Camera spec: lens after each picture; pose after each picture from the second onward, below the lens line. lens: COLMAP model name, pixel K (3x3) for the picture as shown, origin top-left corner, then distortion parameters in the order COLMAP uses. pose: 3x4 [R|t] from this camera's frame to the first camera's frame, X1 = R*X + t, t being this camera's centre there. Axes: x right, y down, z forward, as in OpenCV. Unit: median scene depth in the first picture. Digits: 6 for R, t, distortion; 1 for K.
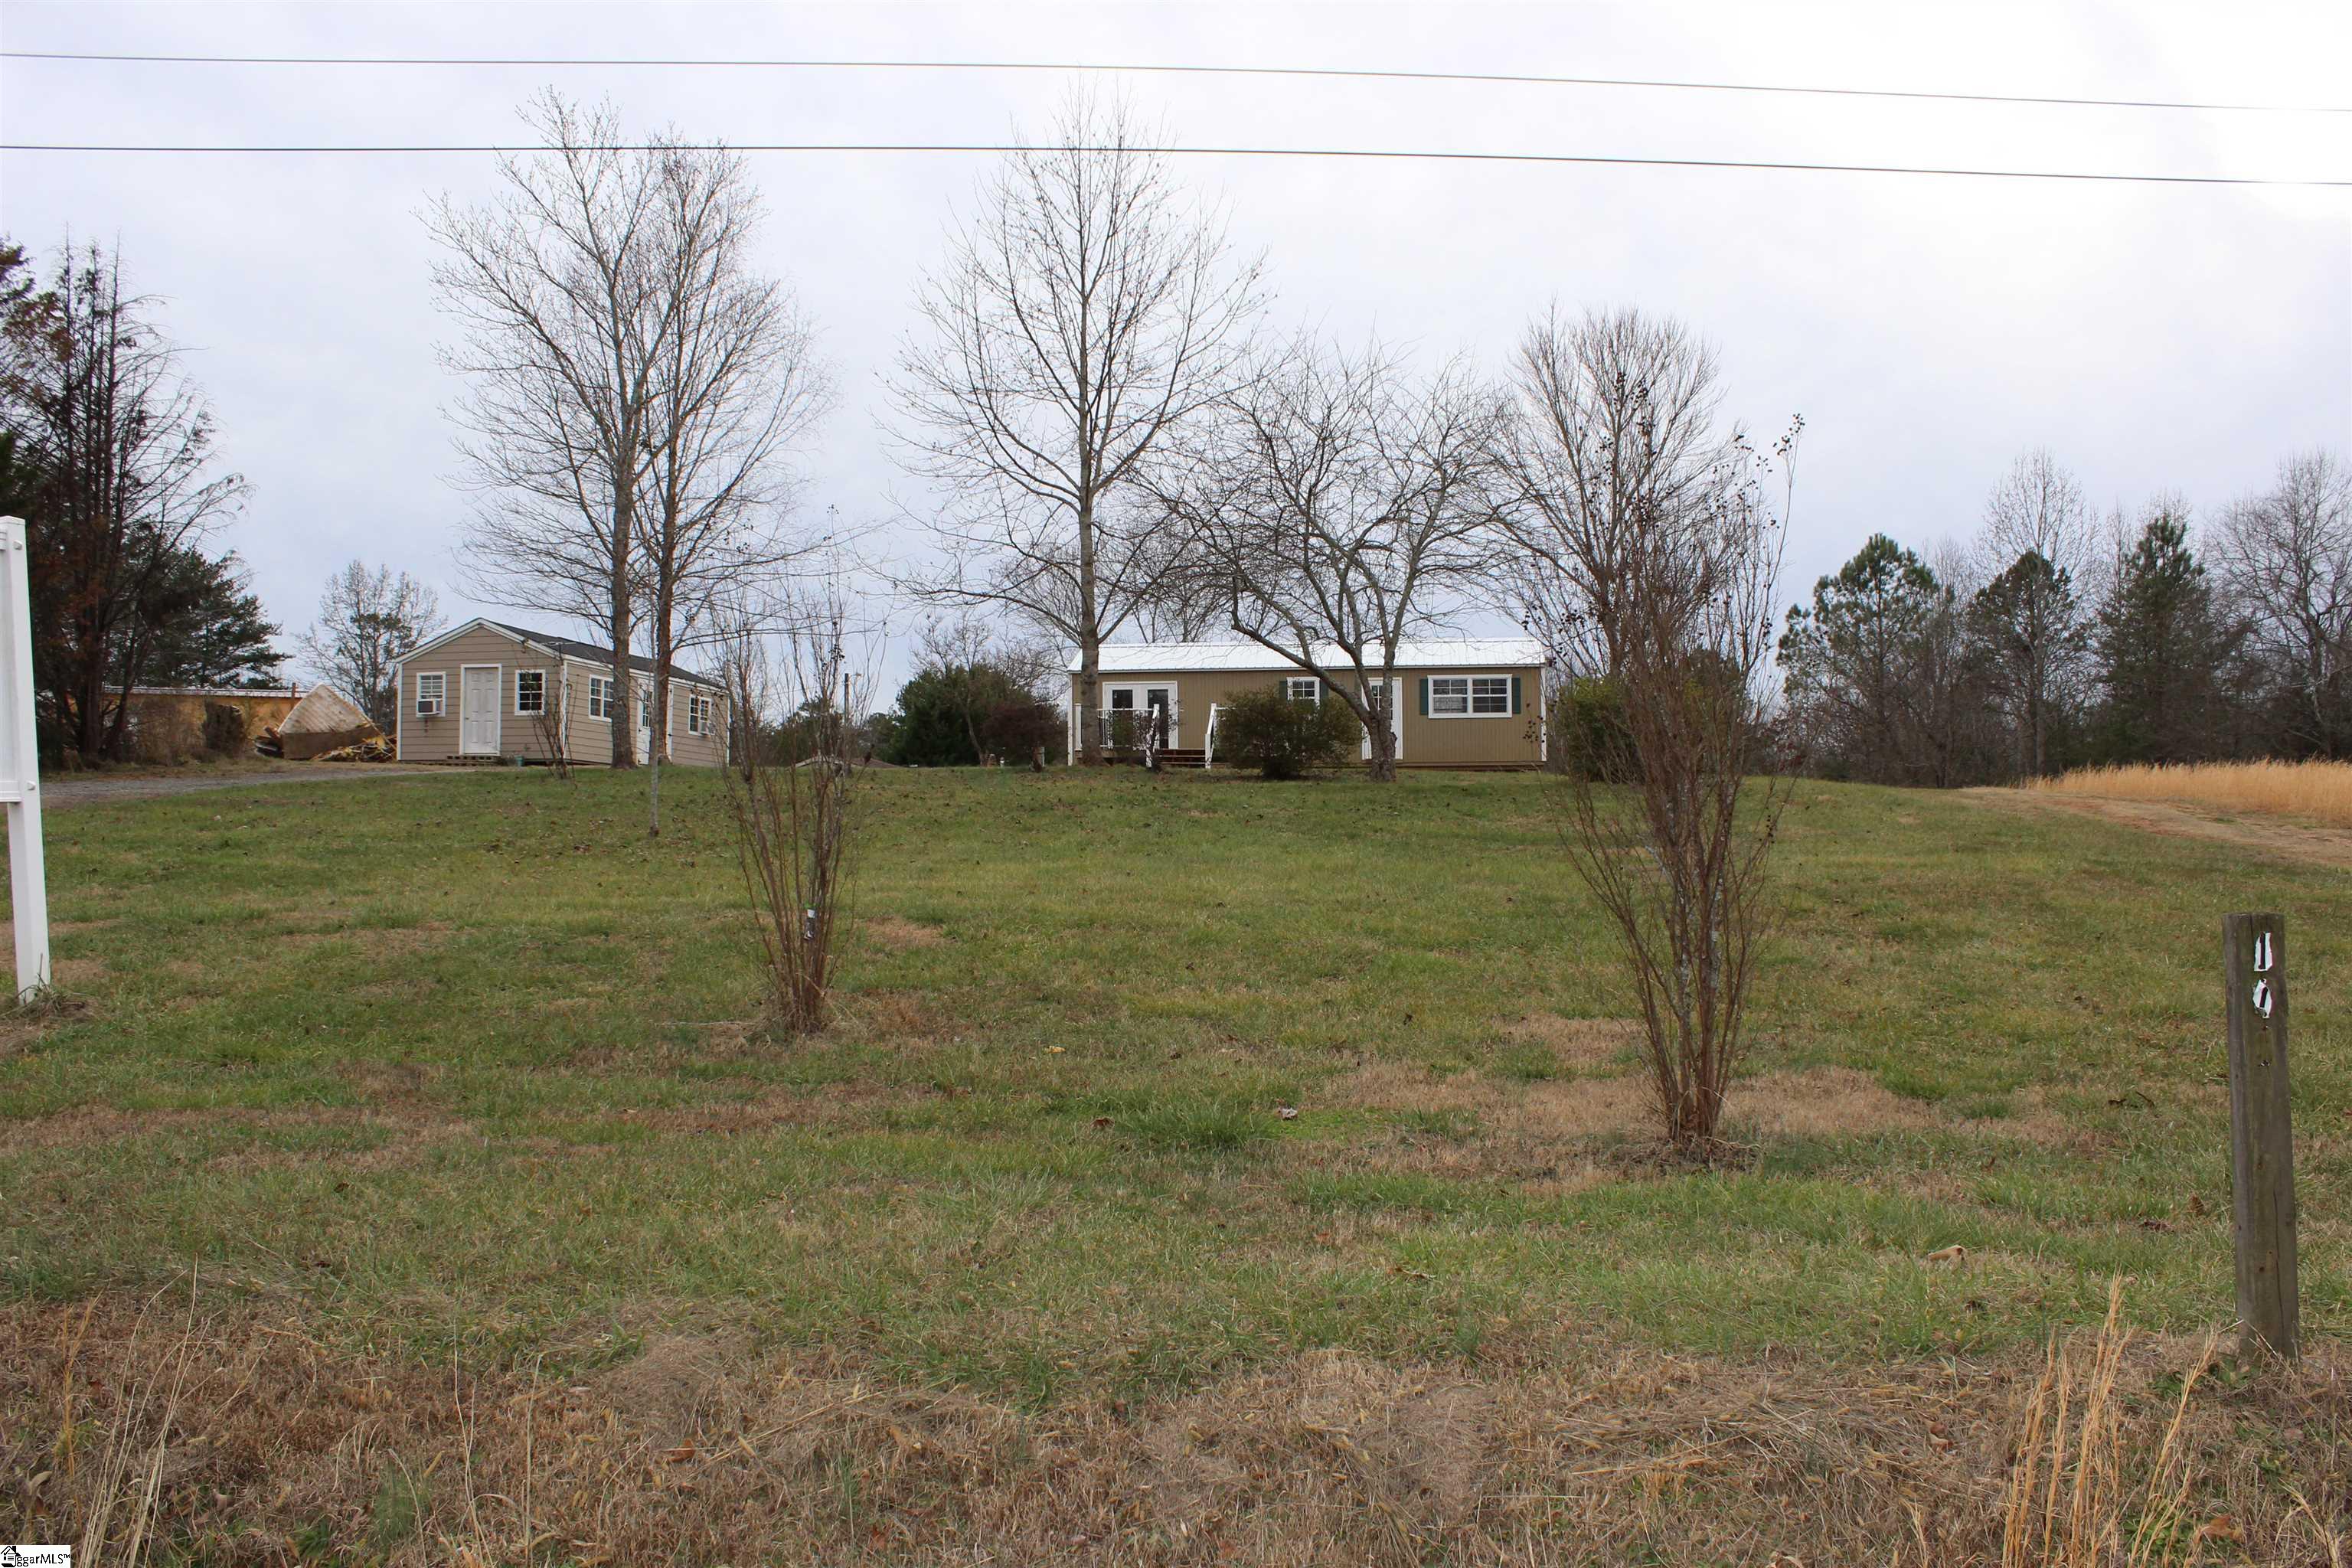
lens RADIAL K [[1878.6, 0, 1174.4], [0, 1878.6, 815.8], [0, 0, 1]] dist [-0.167479, 0.119354]
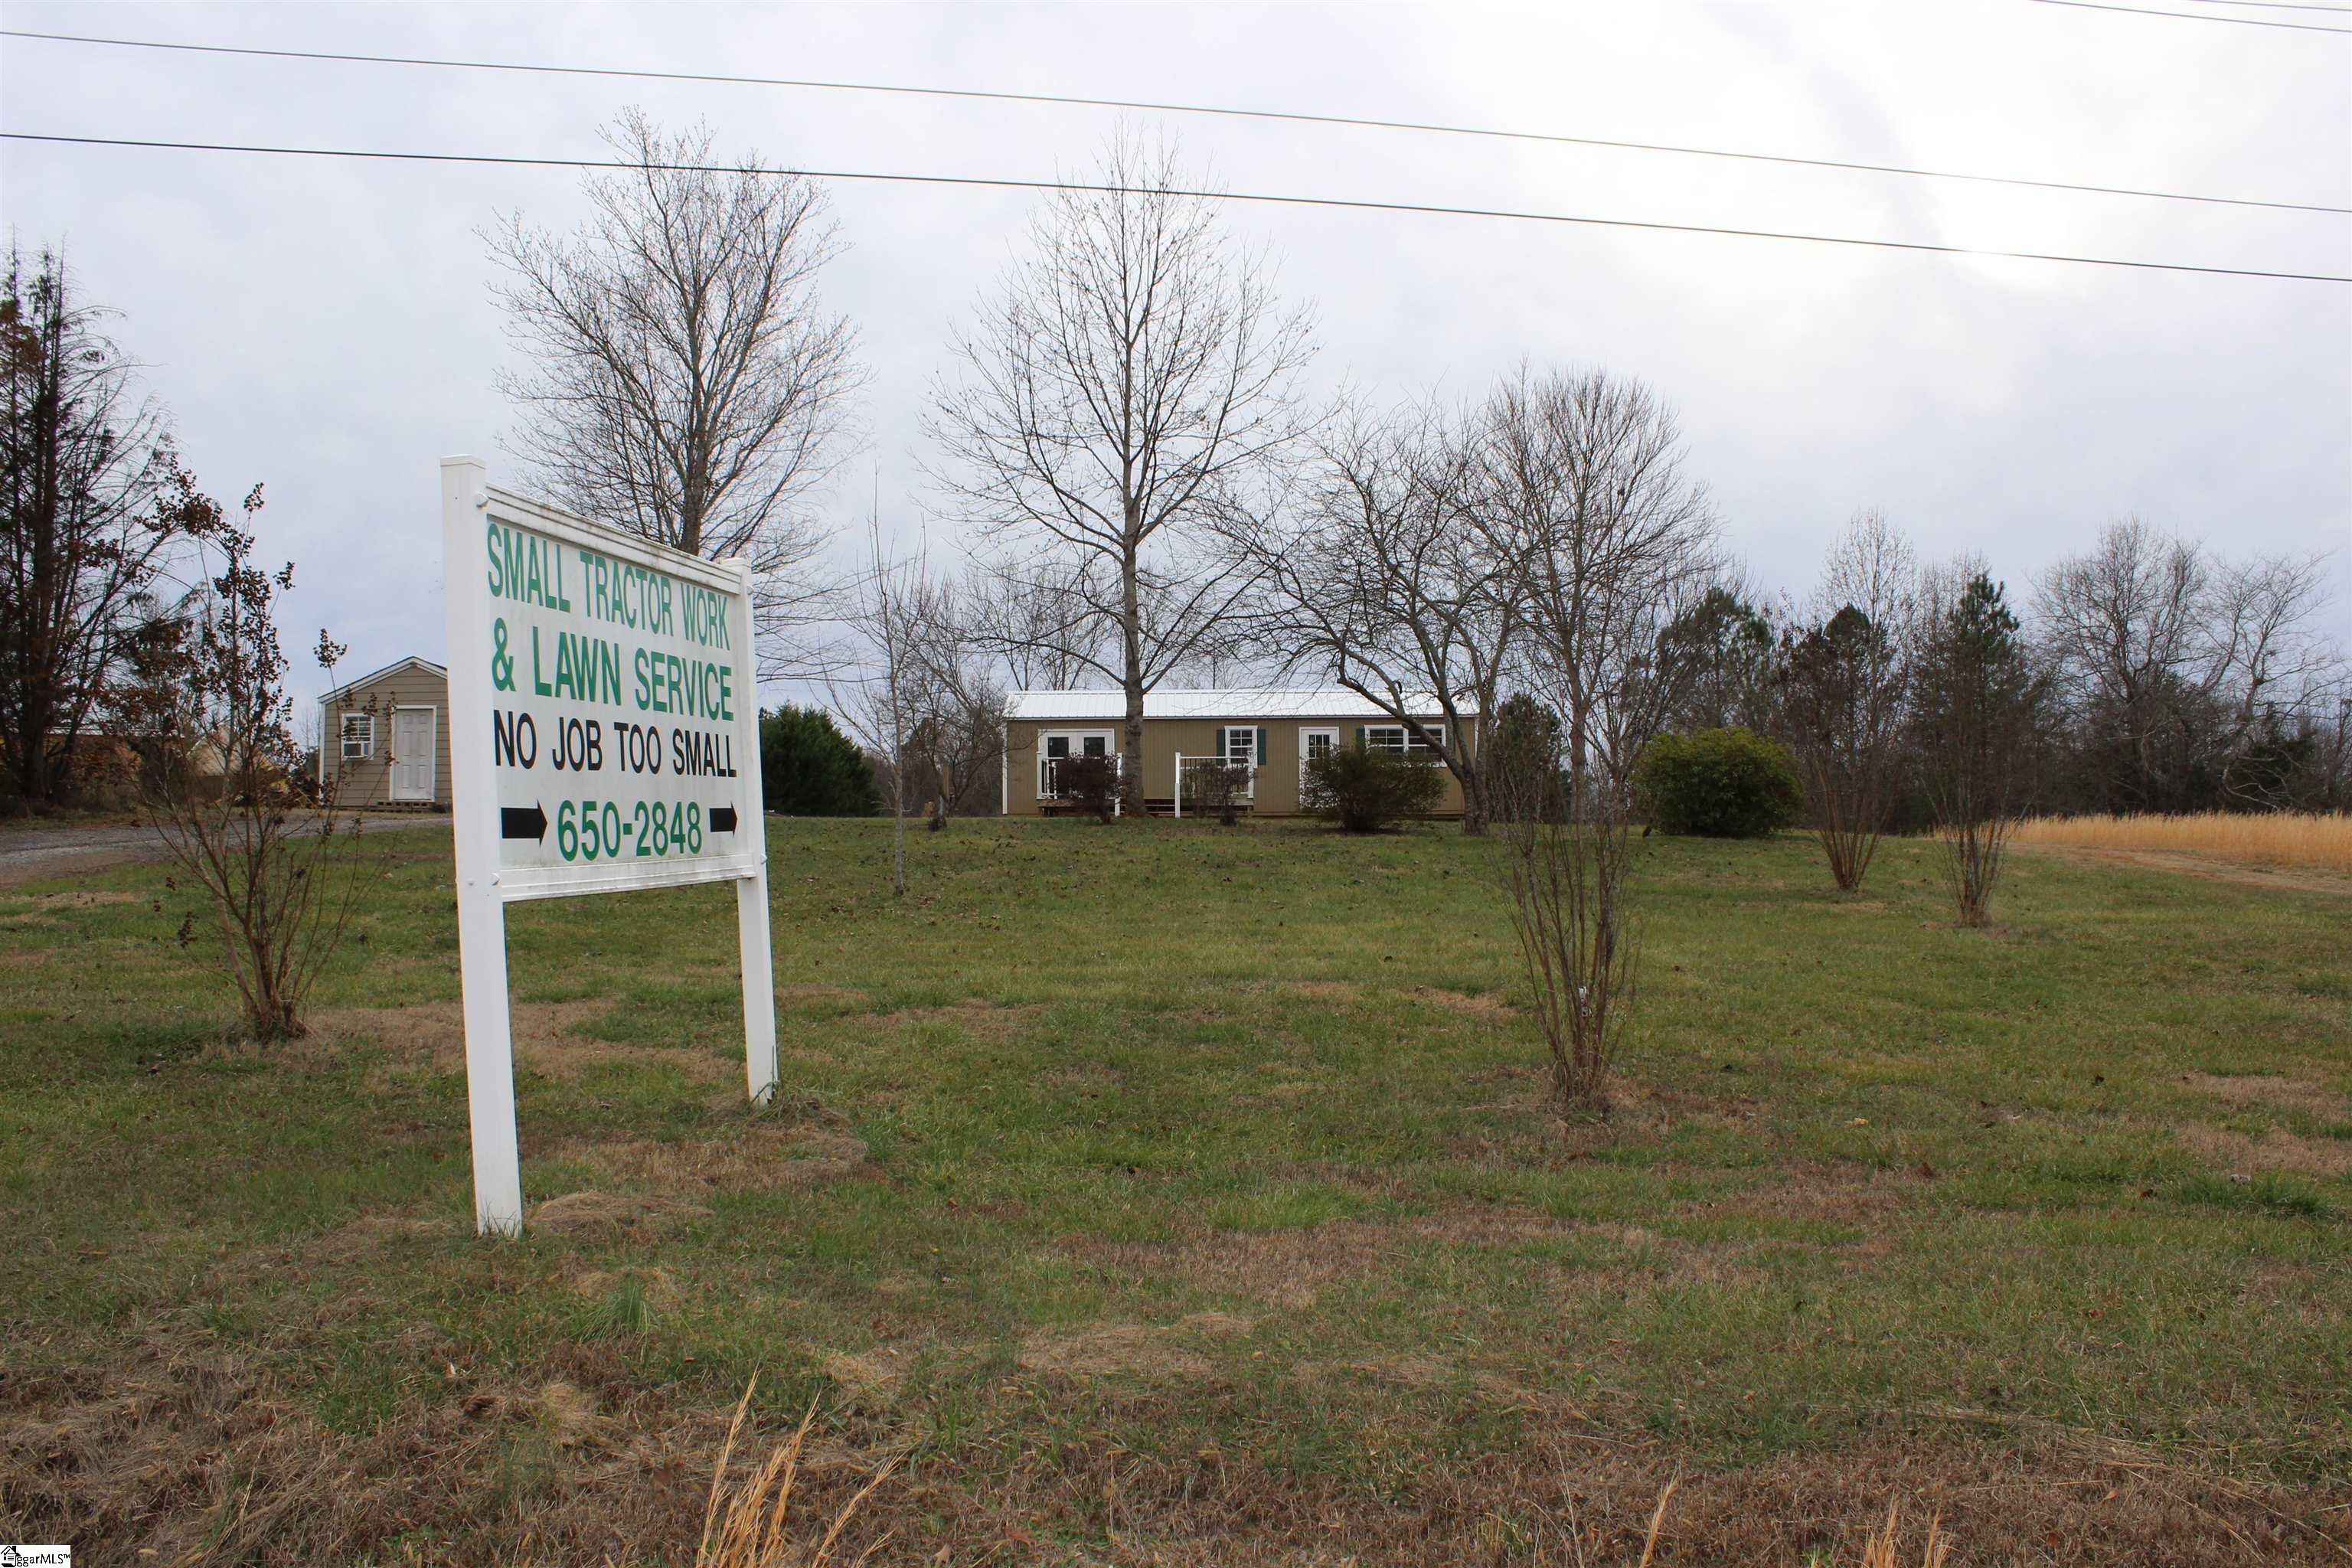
lens RADIAL K [[1878.6, 0, 1174.4], [0, 1878.6, 815.8], [0, 0, 1]] dist [-0.167479, 0.119354]
pose [[0.992360, 0.001996, 0.123360, -0.122751], [0.000848, 0.999735, -0.022997, -0.004045], [-0.123374, 0.022926, 0.992095, 0.015489]]
